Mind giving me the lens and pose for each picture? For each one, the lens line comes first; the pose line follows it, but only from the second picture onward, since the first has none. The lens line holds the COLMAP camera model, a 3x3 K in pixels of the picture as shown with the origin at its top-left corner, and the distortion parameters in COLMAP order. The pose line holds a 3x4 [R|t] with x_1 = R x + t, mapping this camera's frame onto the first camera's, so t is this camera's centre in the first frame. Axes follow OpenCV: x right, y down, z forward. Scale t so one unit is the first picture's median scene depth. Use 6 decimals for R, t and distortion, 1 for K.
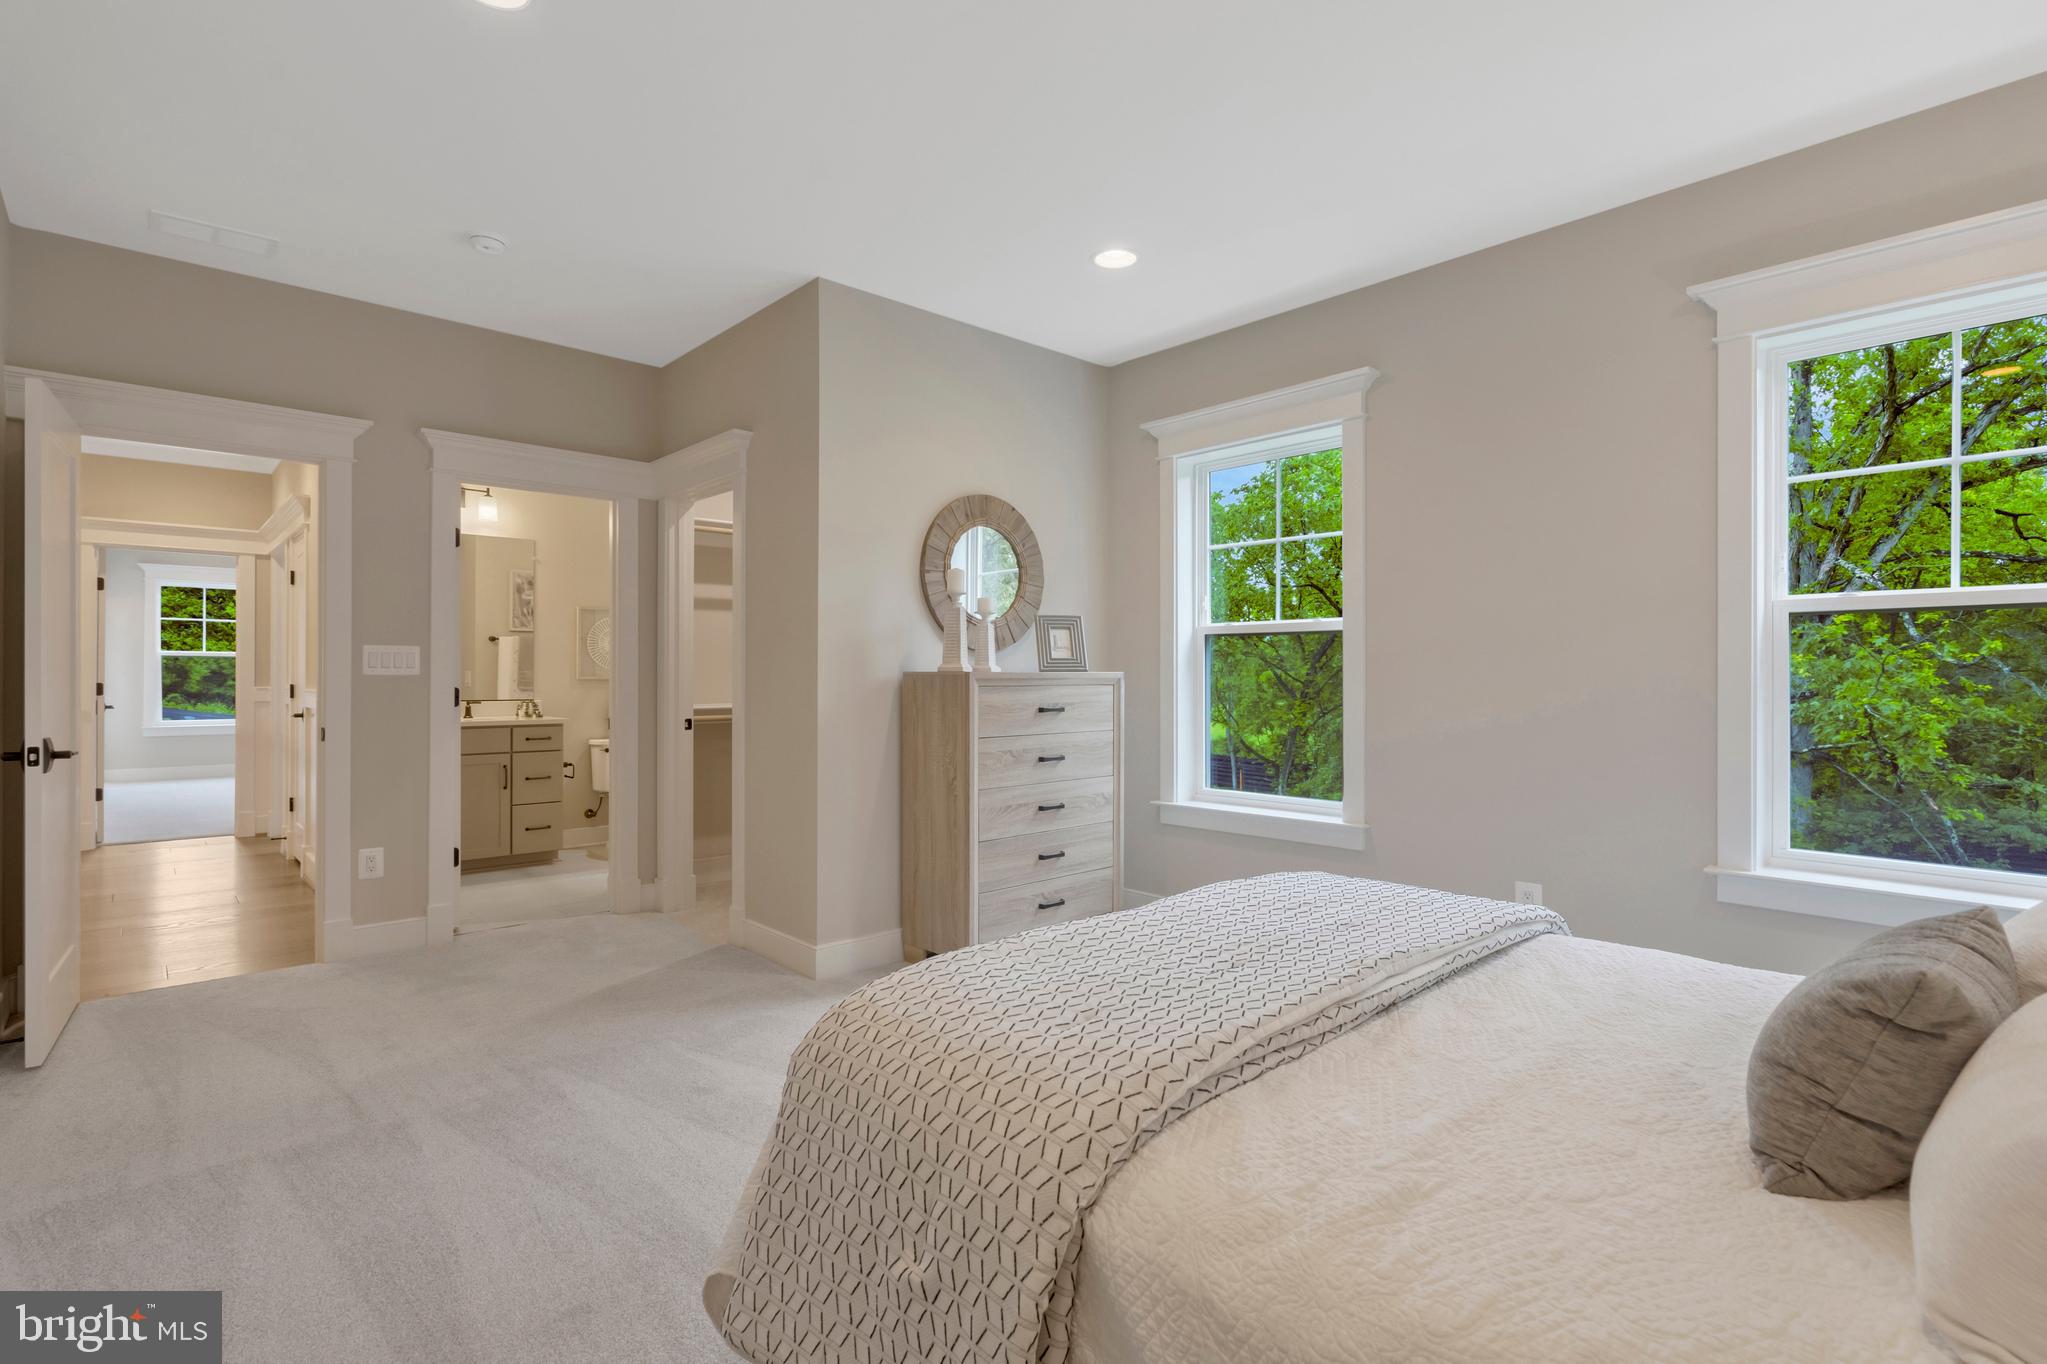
lens RADIAL K [[954.0, 0, 1027.7], [0, 954.0, 682.6], [0, 0, 1]] dist [0.005193, 0.005235]
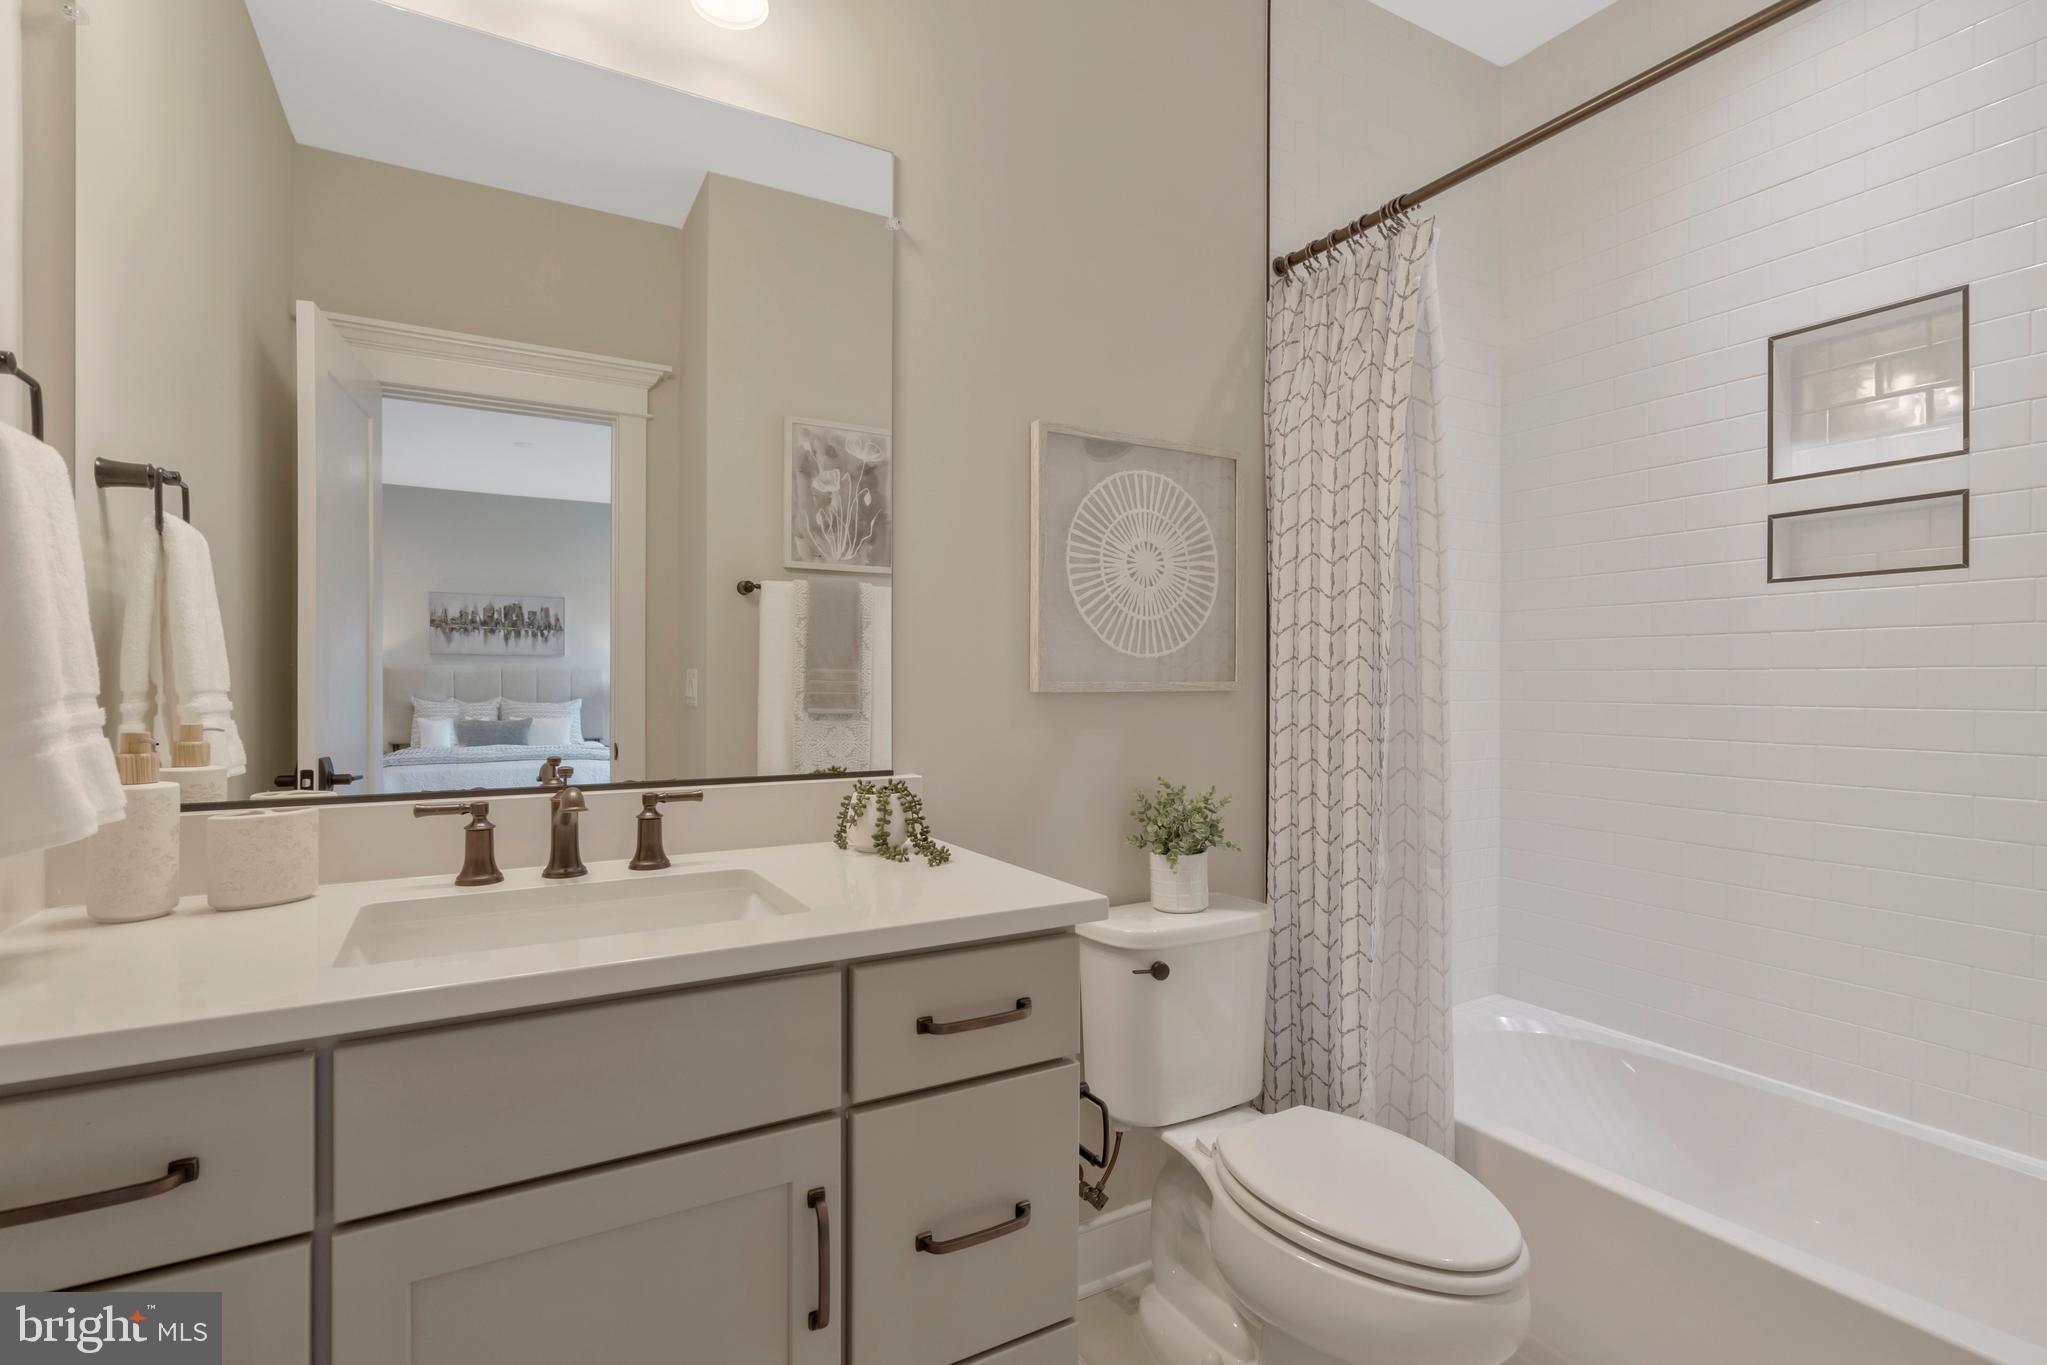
lens RADIAL K [[954.0, 0, 1020.6], [0, 954.0, 683.9], [0, 0, 1]] dist [0.005193, 0.005235]
pose [[0.973380, -0.011946, -0.228888, -0.370545], [0.009704, 0.999893, -0.010918, -0.002091], [0.228994, 0.008407, 0.973392, 0.661970]]
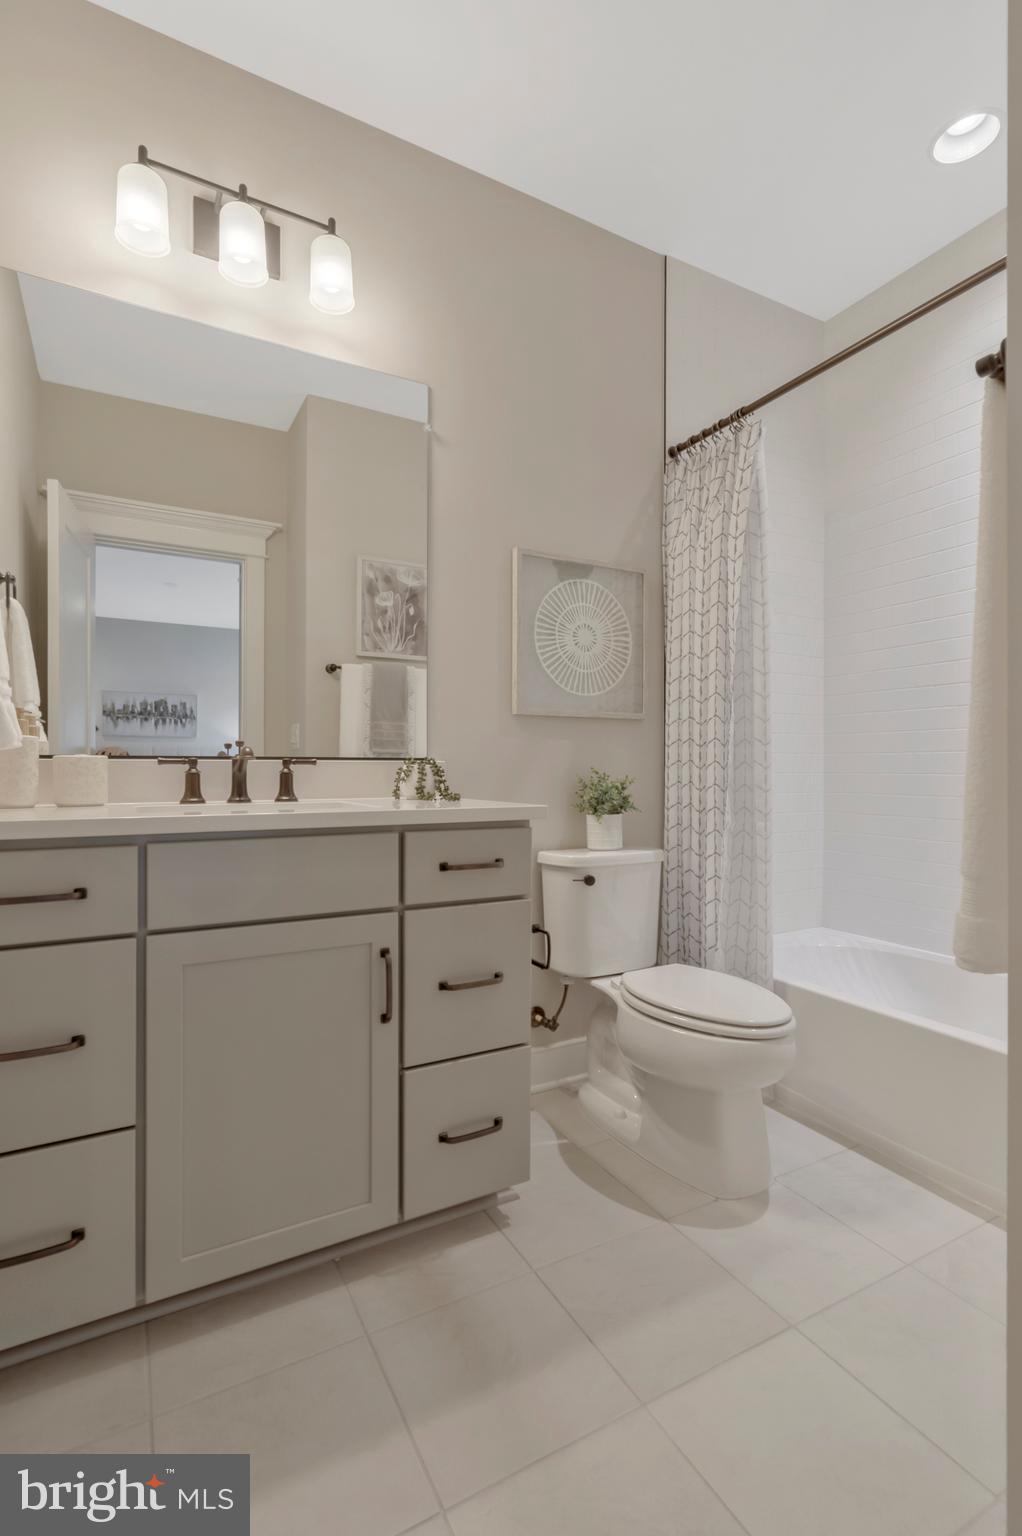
lens RADIAL K [[715.9, 0, 509.6], [0, 715.9, 769.4], [0, 0, 1]] dist [0.005193, 0.005235]
pose [[0.968161, -0.012442, -0.250019, -0.351300], [0.009123, 0.999854, -0.014429, 0.023756], [0.250162, 0.011689, 0.968133, 0.613362]]
